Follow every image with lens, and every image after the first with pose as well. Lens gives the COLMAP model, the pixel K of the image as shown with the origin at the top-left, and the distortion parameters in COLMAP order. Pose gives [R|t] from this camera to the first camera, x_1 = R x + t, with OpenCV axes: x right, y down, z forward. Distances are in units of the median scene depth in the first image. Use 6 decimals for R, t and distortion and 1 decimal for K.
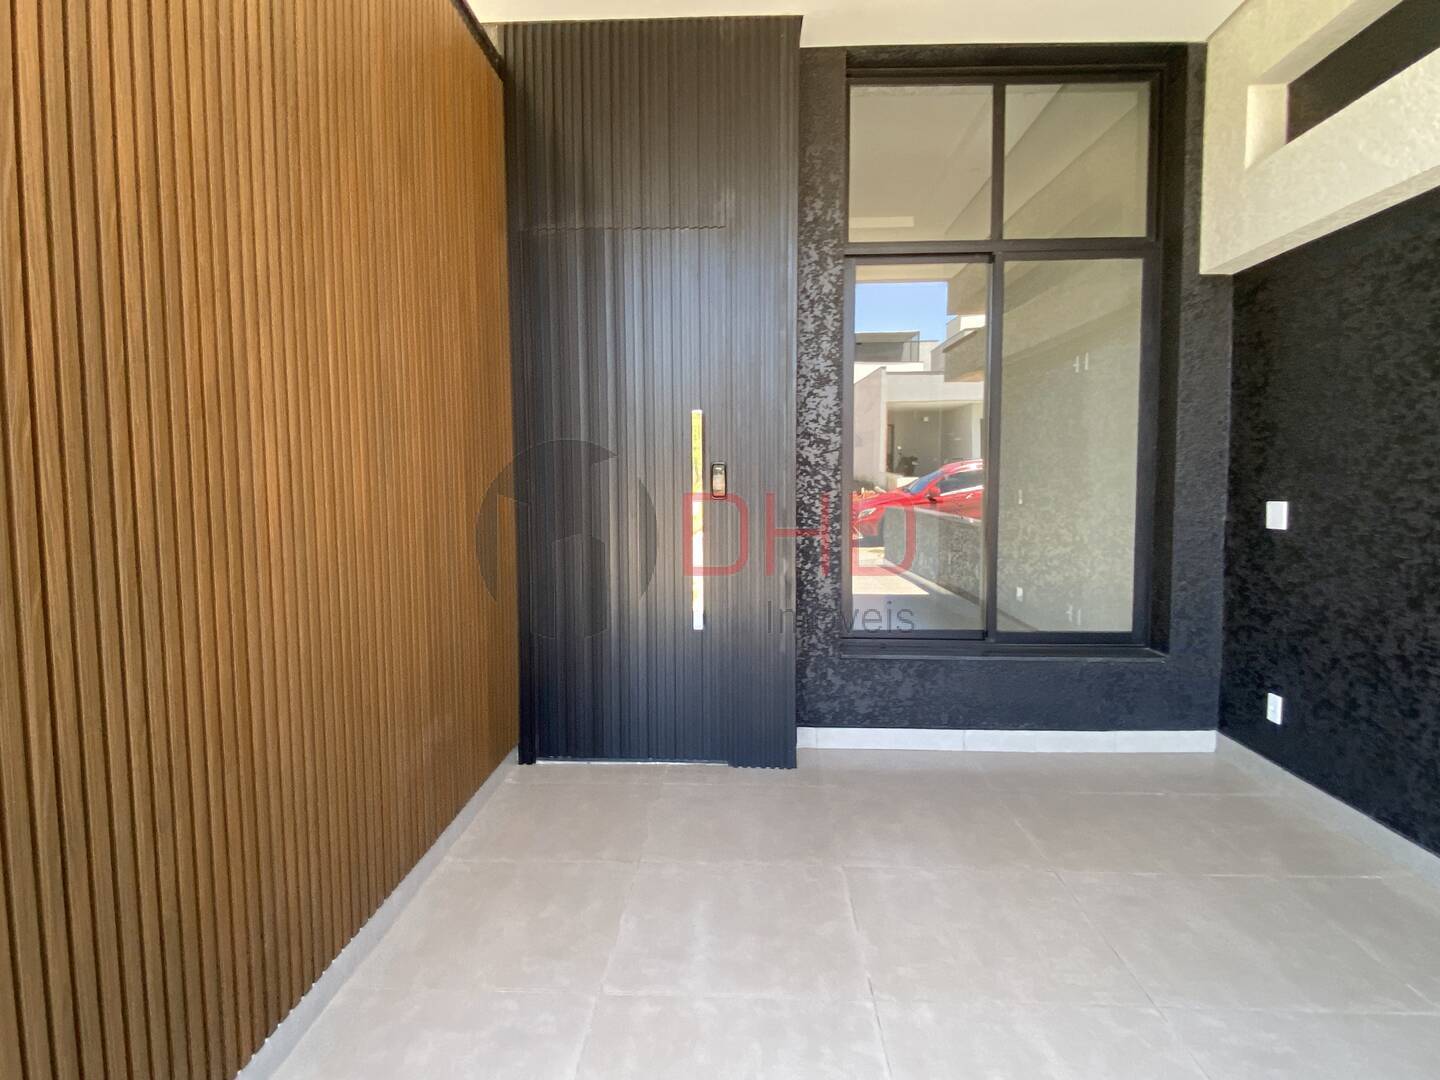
lens RADIAL K [[814.5, 0, 704.1], [0, 814.5, 539.3], [0, 0, 1]] dist [-0.012299, -0.001447]
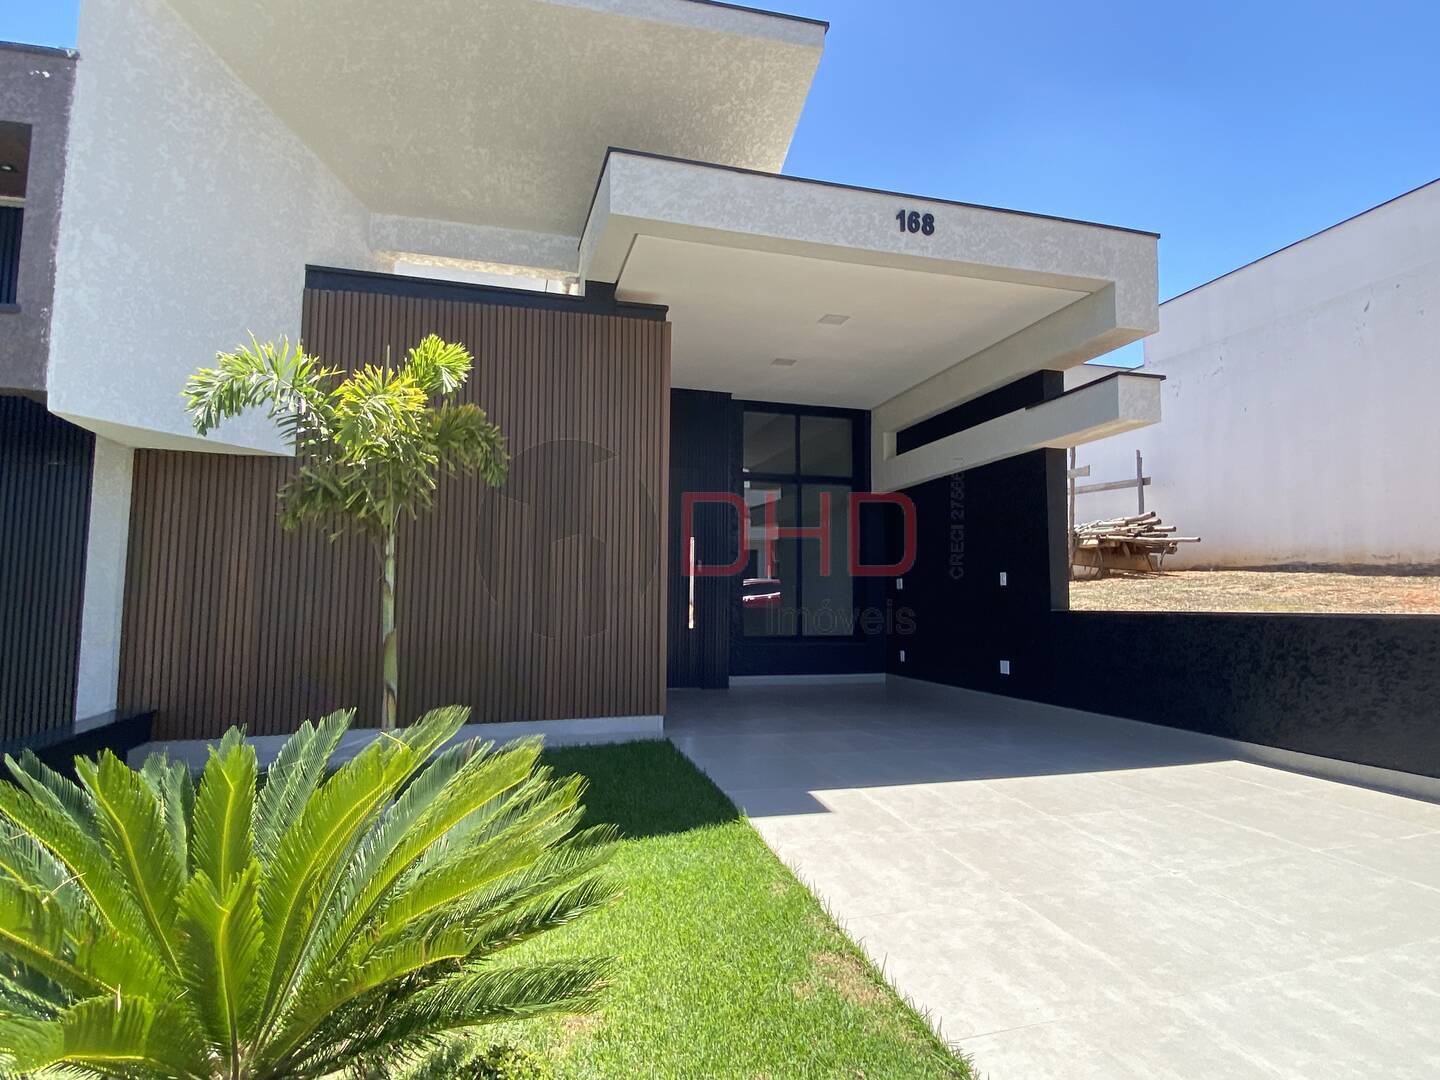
lens RADIAL K [[814.5, 0, 725.8], [0, 814.5, 537.7], [0, 0, 1]] dist [-0.012299, -0.001447]
pose [[0.924959, 0.042445, 0.377690, -0.804268], [0.017698, 0.987857, -0.154358, 0.207484], [-0.379655, 0.149459, 0.912975, -1.197703]]
